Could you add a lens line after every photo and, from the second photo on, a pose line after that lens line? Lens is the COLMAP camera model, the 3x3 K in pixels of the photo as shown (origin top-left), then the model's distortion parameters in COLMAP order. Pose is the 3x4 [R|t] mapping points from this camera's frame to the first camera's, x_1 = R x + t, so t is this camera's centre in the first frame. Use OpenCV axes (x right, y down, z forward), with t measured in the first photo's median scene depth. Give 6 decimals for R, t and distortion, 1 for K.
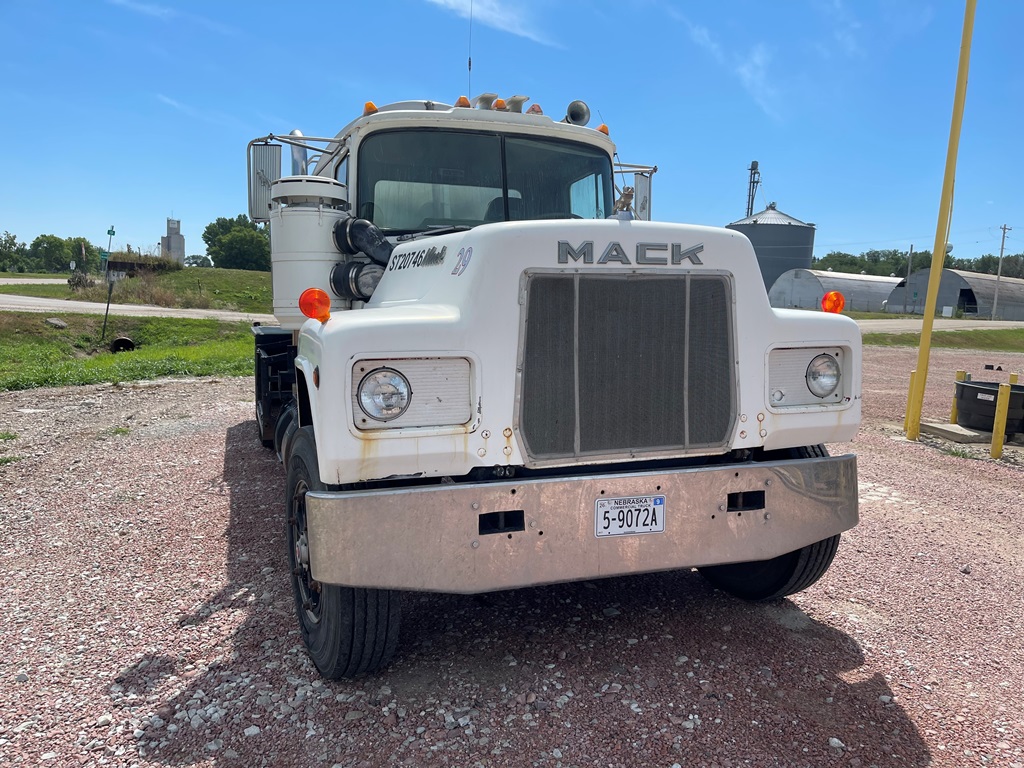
lens RADIAL K [[775.9, 0, 517.4], [0, 775.9, 383.6], [0, 0, 1]] dist [0.031135, -0.006609]
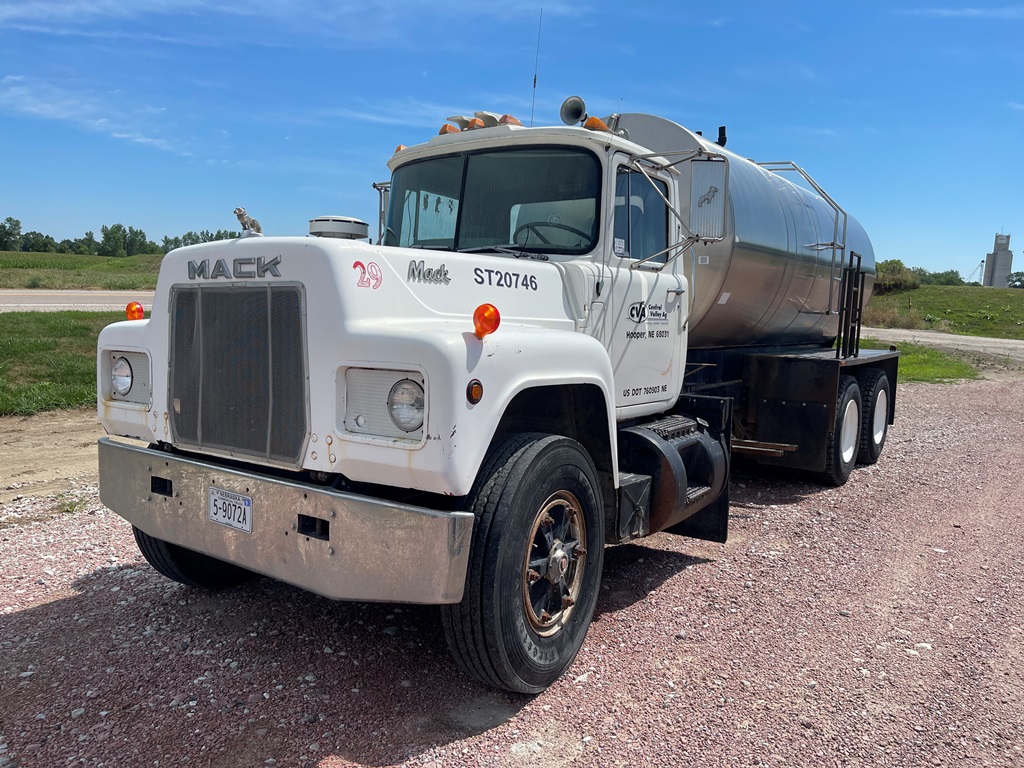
lens RADIAL K [[775.9, 0, 517.1], [0, 775.9, 384.0], [0, 0, 1]] dist [0.031135, -0.006609]
pose [[0.570473, 0.080080, -0.817403, 1.233703], [-0.100486, 0.994564, 0.027306, -0.072935], [0.815146, 0.066560, 0.575419, 0.678010]]
